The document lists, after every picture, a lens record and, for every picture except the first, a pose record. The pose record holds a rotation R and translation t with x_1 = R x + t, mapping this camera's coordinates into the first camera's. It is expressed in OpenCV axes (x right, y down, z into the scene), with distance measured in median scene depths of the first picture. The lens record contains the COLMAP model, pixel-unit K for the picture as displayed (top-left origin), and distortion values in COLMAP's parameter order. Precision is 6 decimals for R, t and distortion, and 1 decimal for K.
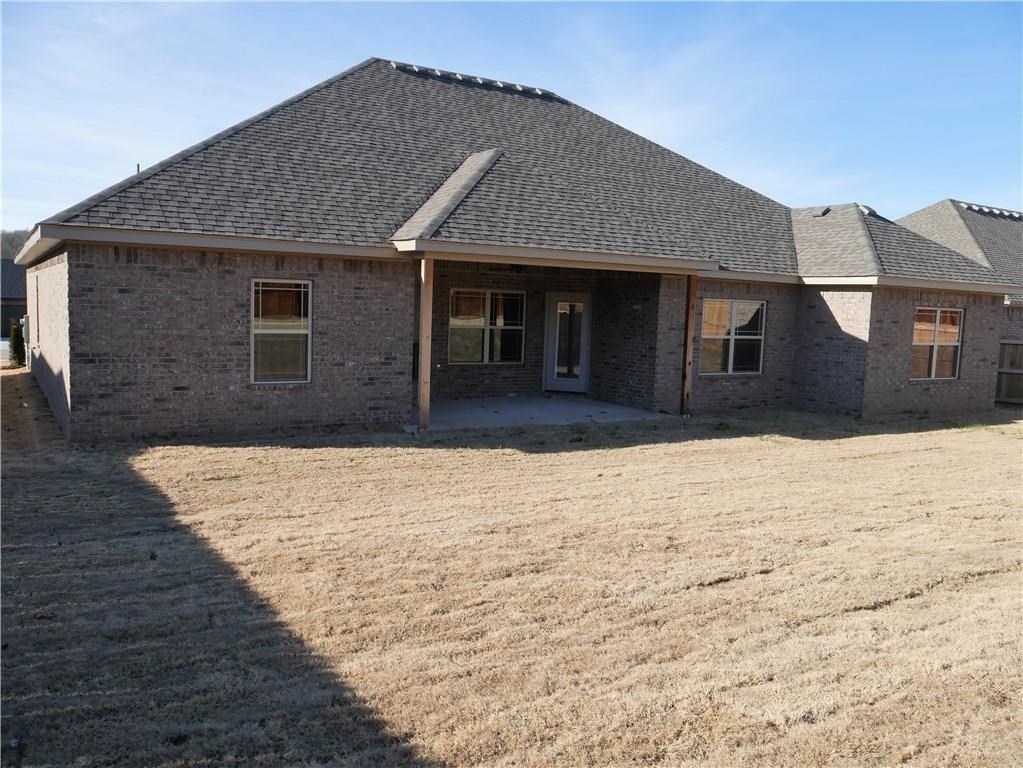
lens RADIAL K [[866.3, 0, 511.1], [0, 866.3, 384.7], [0, 0, 1]] dist [-0.004093, 0.016992]
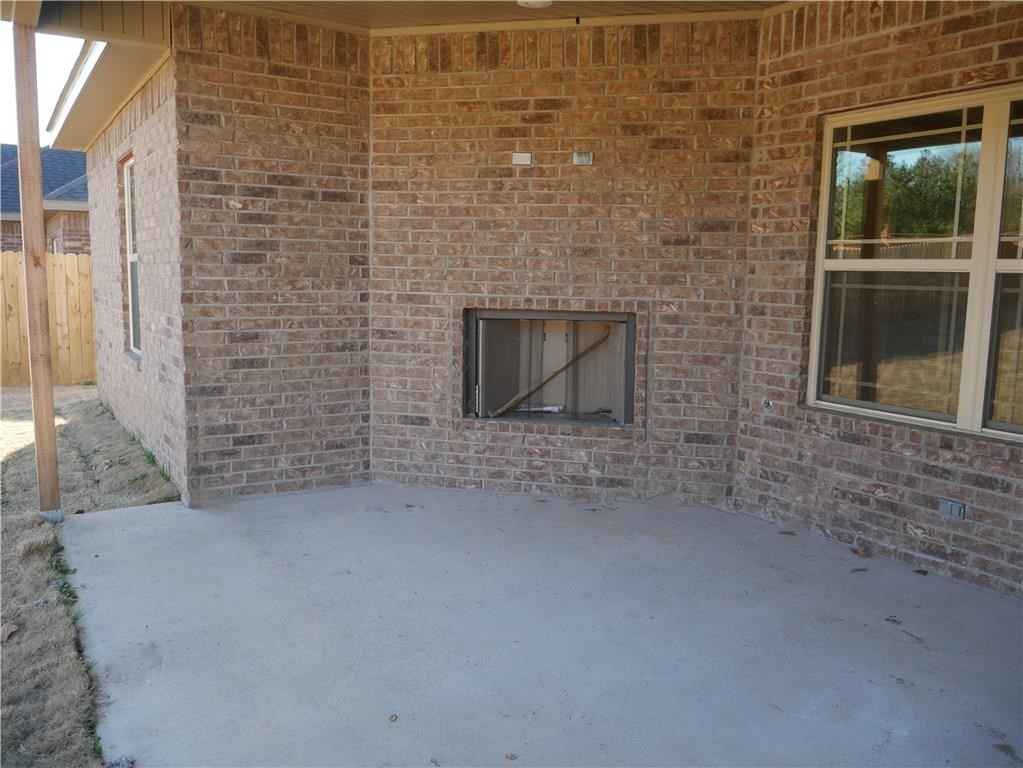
lens RADIAL K [[866.3, 0, 507.7], [0, 866.3, 381.7], [0, 0, 1]] dist [-0.004093, 0.016992]
pose [[0.006263, 0.092428, -0.995700, 0.190418], [-0.115178, 0.989159, 0.091096, -0.042685], [0.993325, 0.114112, 0.016841, 0.864033]]
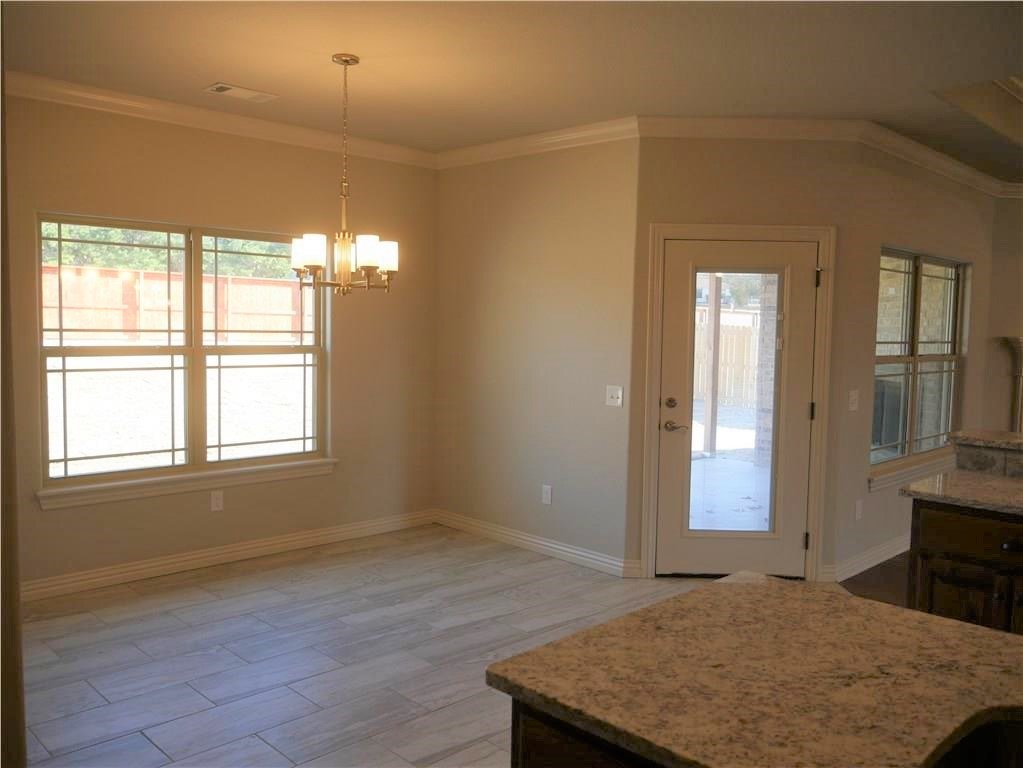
lens RADIAL K [[866.3, 0, 520.1], [0, 866.3, 382.1], [0, 0, 1]] dist [-0.004093, 0.016992]
pose [[-0.969476, -0.037095, -0.242365, 0.212270], [-0.075486, 0.985633, 0.151095, -0.095454], [0.233278, 0.164778, -0.958347, 1.274385]]
